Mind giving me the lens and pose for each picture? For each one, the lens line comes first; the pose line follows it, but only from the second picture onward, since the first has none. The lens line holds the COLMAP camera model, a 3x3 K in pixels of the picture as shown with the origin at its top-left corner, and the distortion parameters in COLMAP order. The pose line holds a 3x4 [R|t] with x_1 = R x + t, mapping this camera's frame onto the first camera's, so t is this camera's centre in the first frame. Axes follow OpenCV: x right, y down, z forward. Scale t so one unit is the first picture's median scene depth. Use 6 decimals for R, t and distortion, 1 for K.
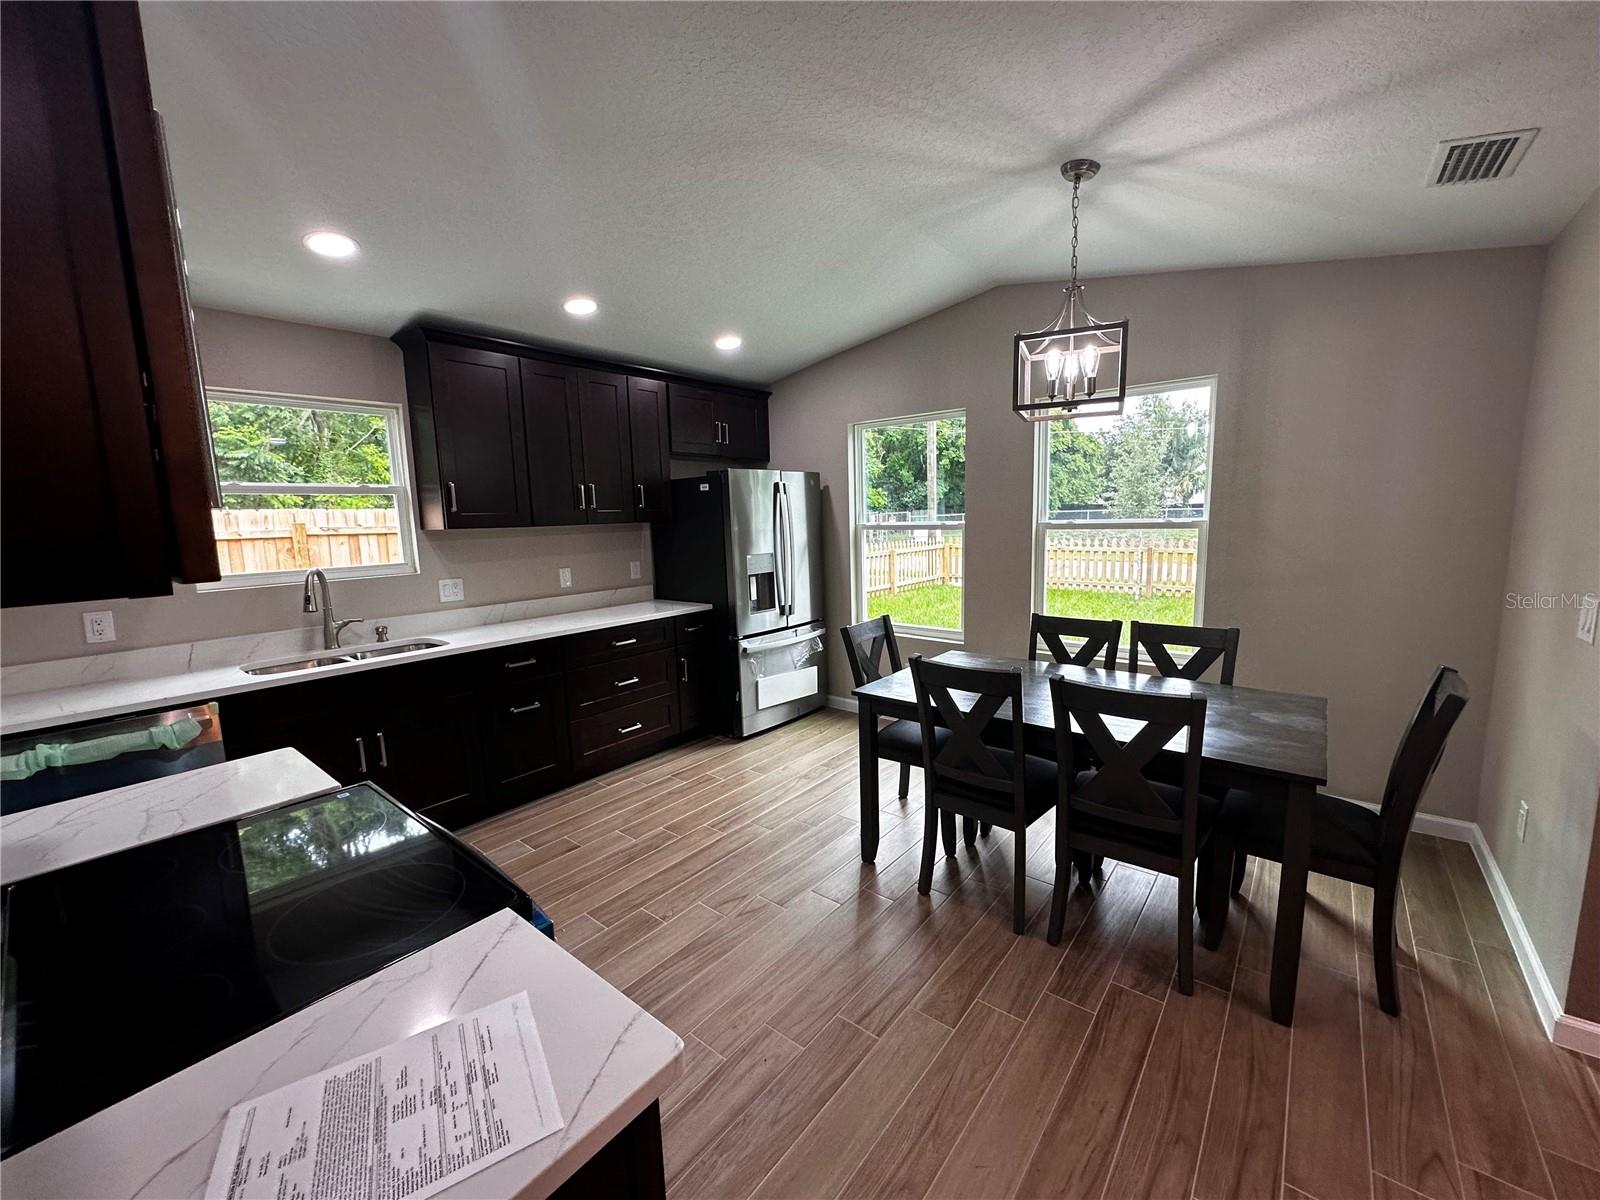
lens RADIAL K [[644.4, 0, 800.0], [0, 644.4, 600.0], [0, 0, 1]] dist [-0.000132, 0.000138]
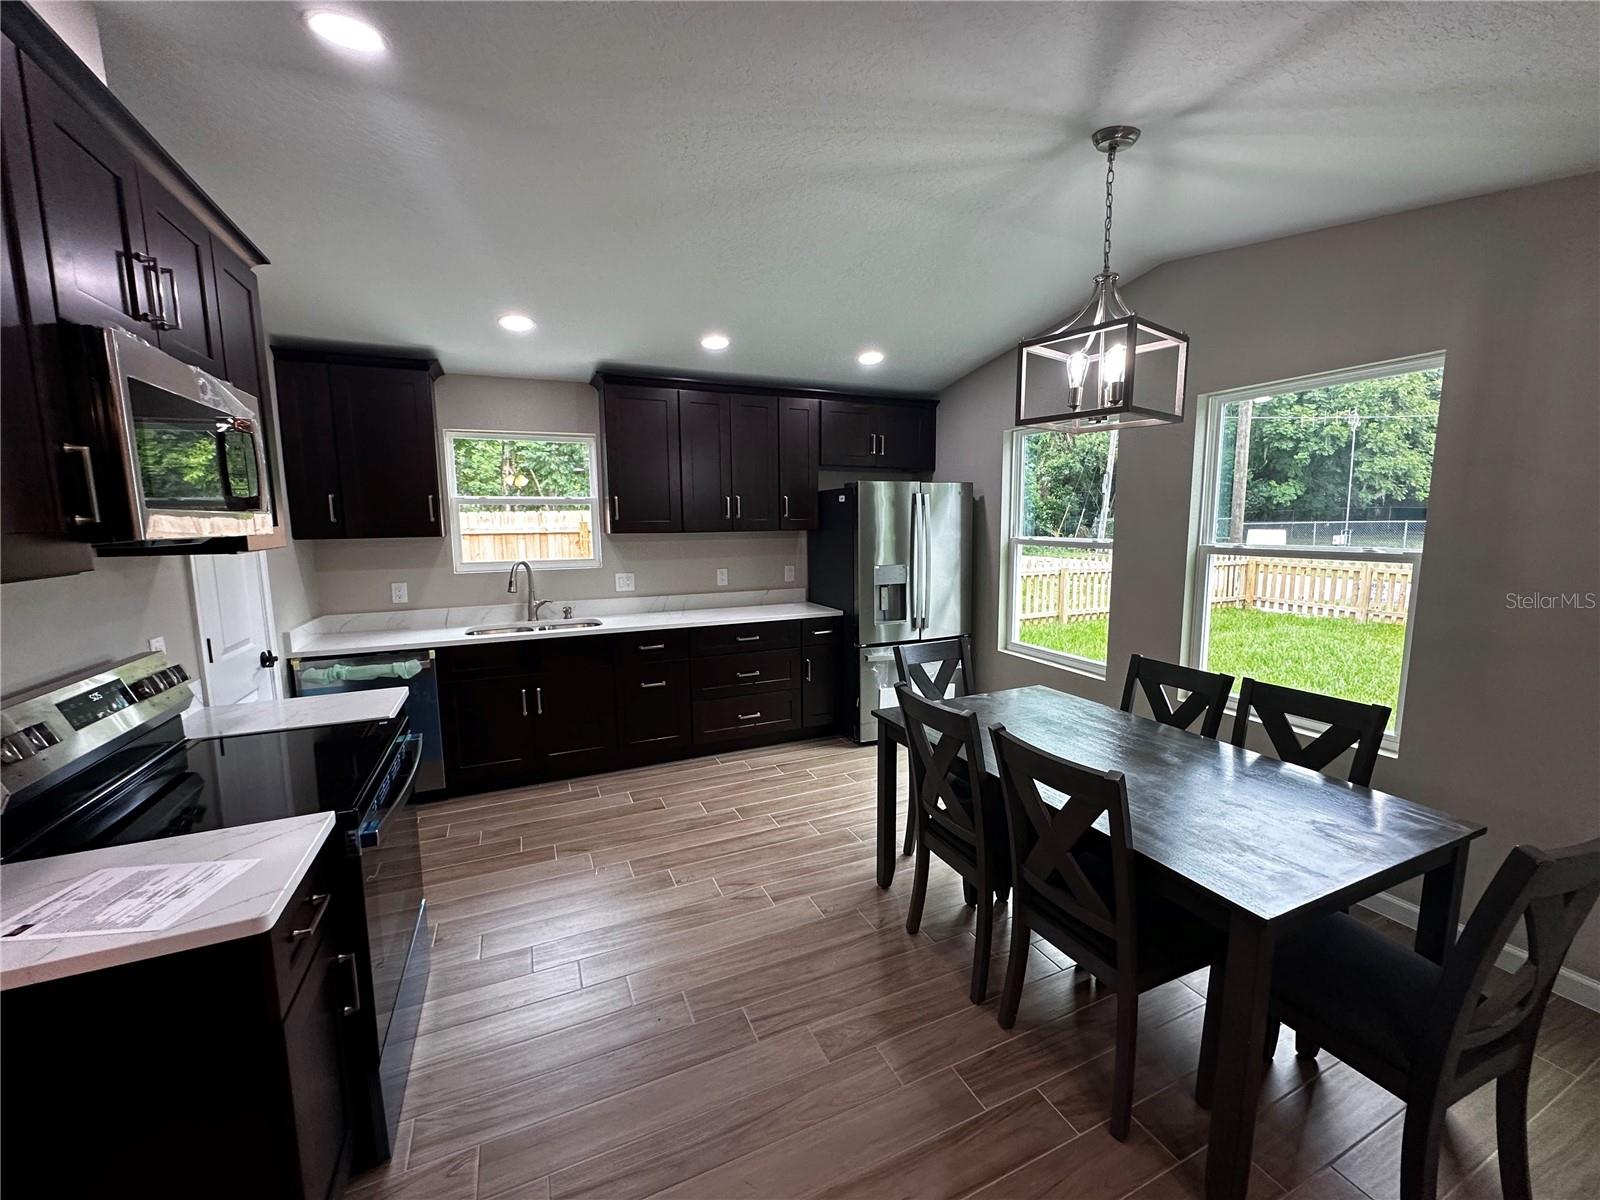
lens RADIAL K [[644.4, 0, 800.0], [0, 644.4, 600.0], [0, 0, 1]] dist [-0.000132, 0.000138]
pose [[0.892440, 0.076502, -0.444632, 0.319203], [-0.075858, 0.996932, 0.019272, -0.031121], [0.444743, 0.016530, 0.895506, 0.044579]]
